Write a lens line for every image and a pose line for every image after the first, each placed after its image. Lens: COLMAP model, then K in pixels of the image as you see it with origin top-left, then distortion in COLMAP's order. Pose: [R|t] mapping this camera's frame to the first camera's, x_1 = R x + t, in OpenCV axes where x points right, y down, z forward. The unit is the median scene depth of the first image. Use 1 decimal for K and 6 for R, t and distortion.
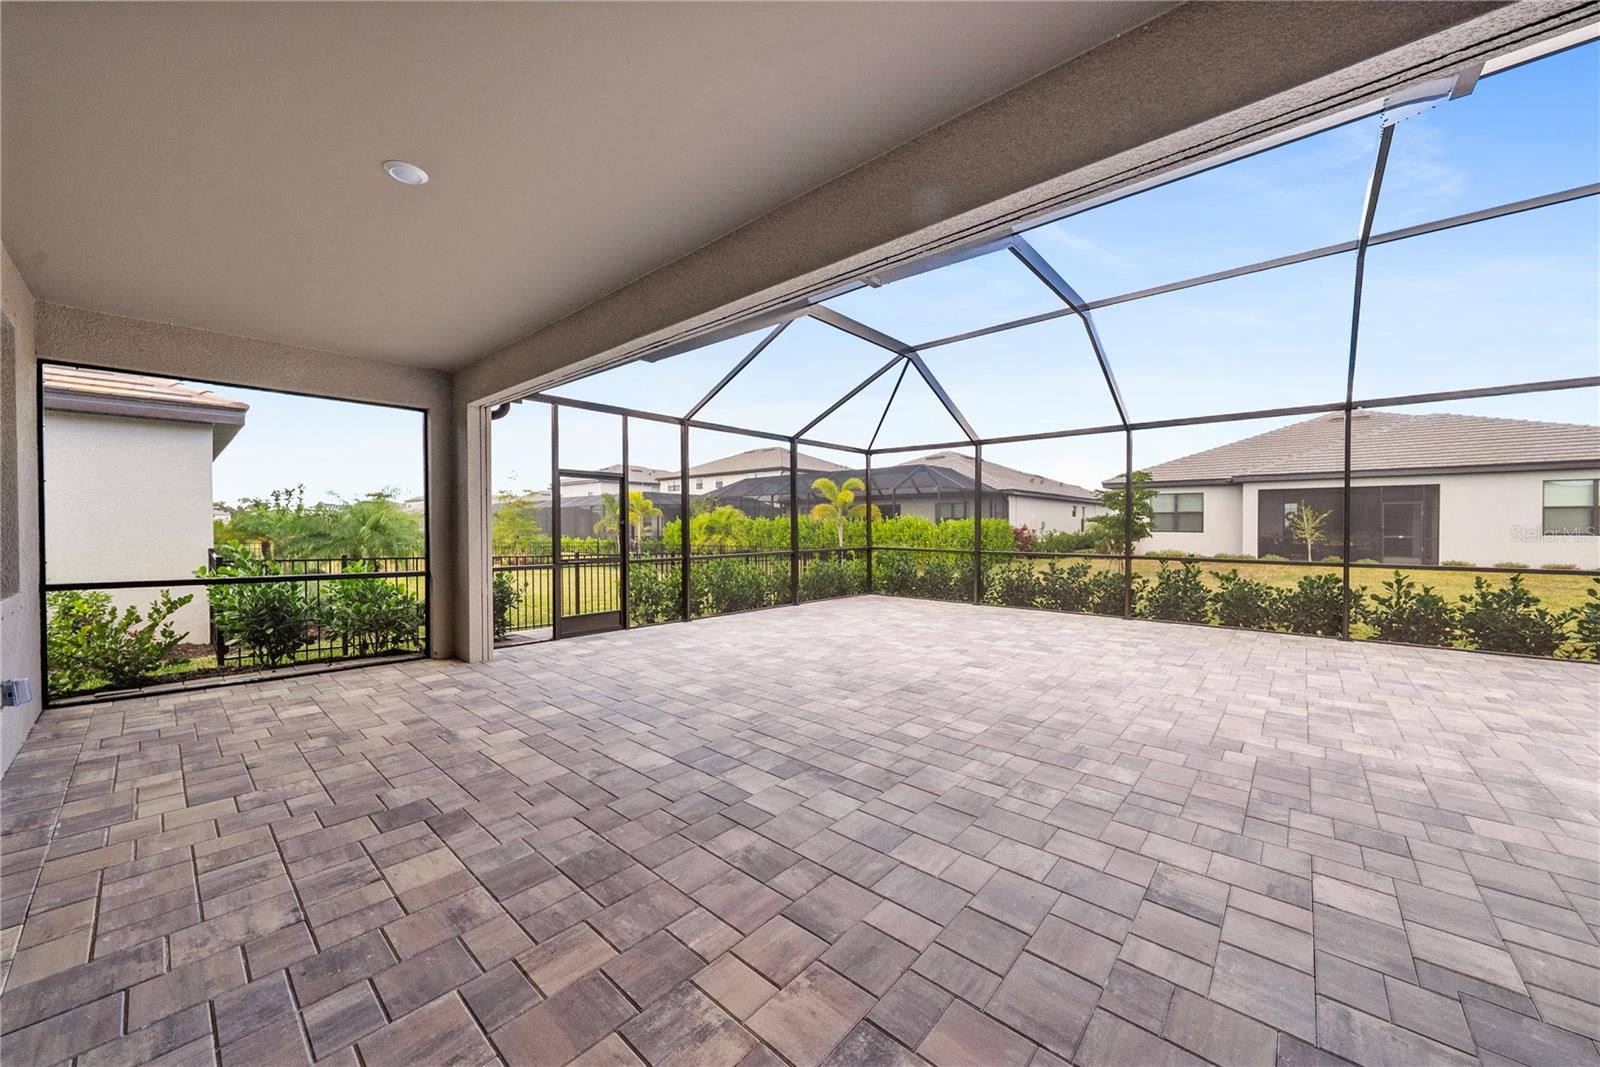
lens RADIAL K [[586.8, 0, 812.4], [0, 586.8, 522.3], [0, 0, 1]] dist [-0.006510, 0.001863]
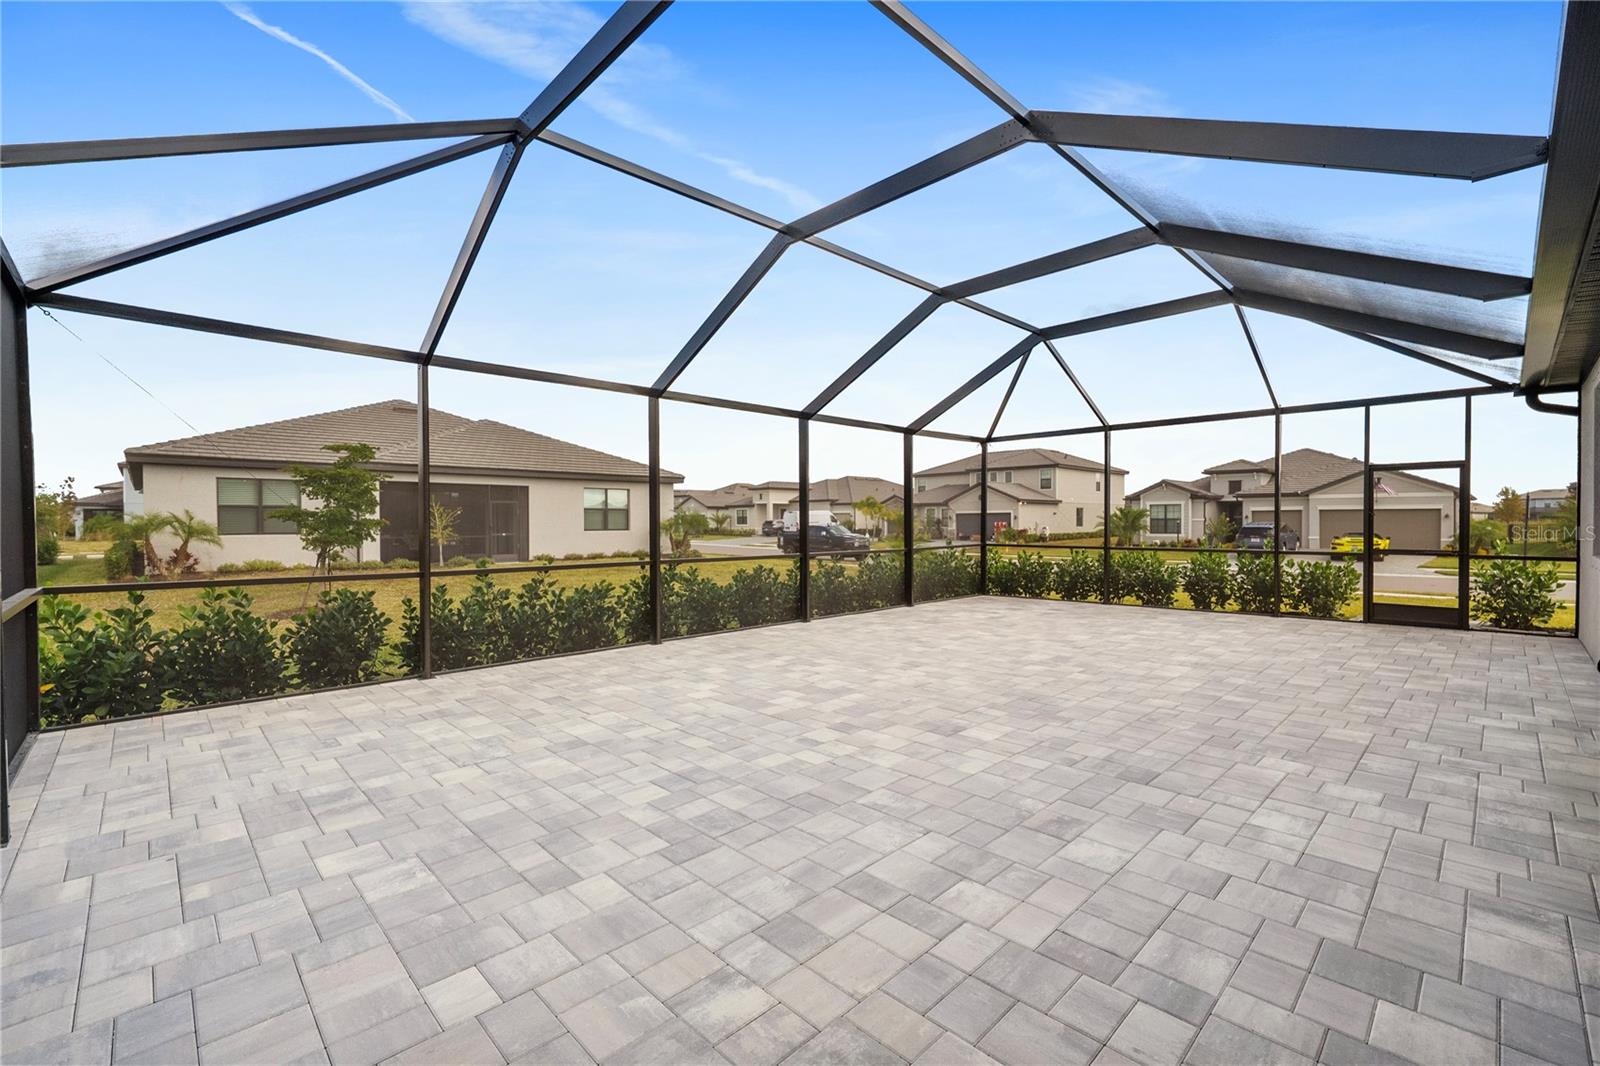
lens RADIAL K [[686.5, 0, 804.6], [0, 686.5, 531.9], [0, 0, 1]] dist [0.002284, -0.000261]
pose [[0.078748, -0.015440, 0.996775, -0.868958], [0.001830, 0.999881, 0.015344, 0.013449], [-0.996893, 0.000615, 0.078766, 1.907035]]
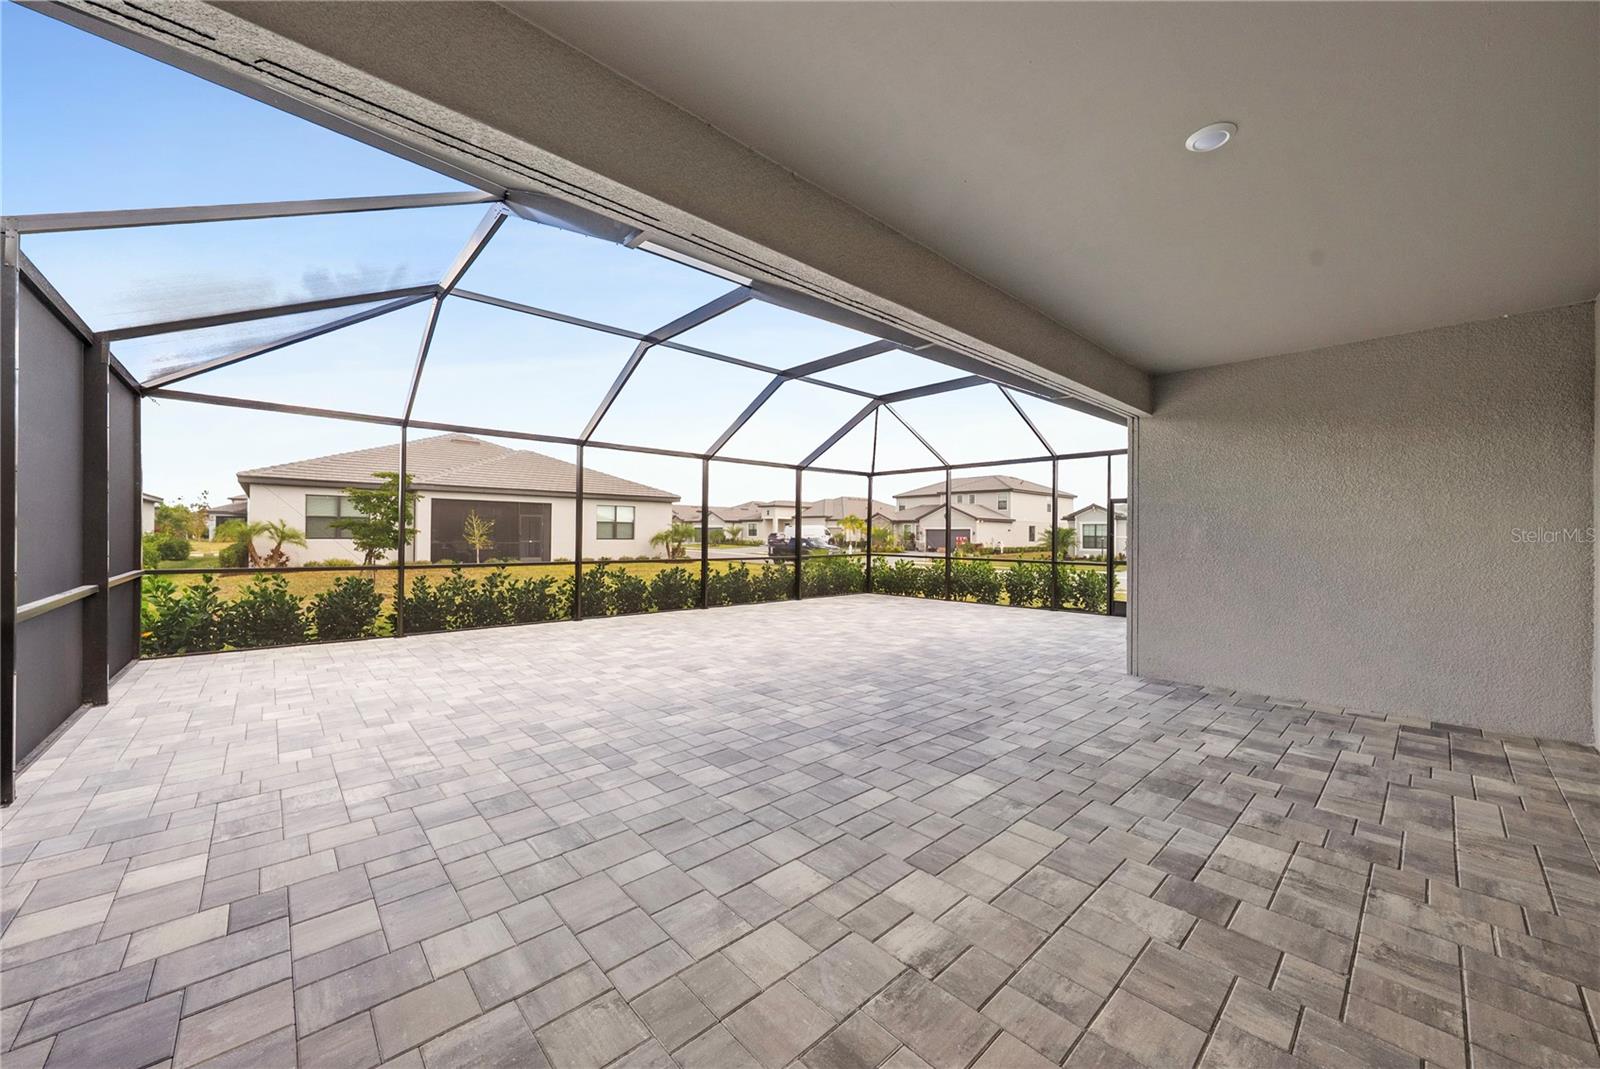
lens RADIAL K [[586.8, 0, 804.6], [0, 586.8, 533.3], [0, 0, 1]] dist [-0.006510, 0.001863]
pose [[0.102209, 0.002026, 0.994761, -1.286330], [-0.011657, 0.999932, -0.000839, 0.000708], [-0.994695, -0.011510, 0.102226, 1.206946]]
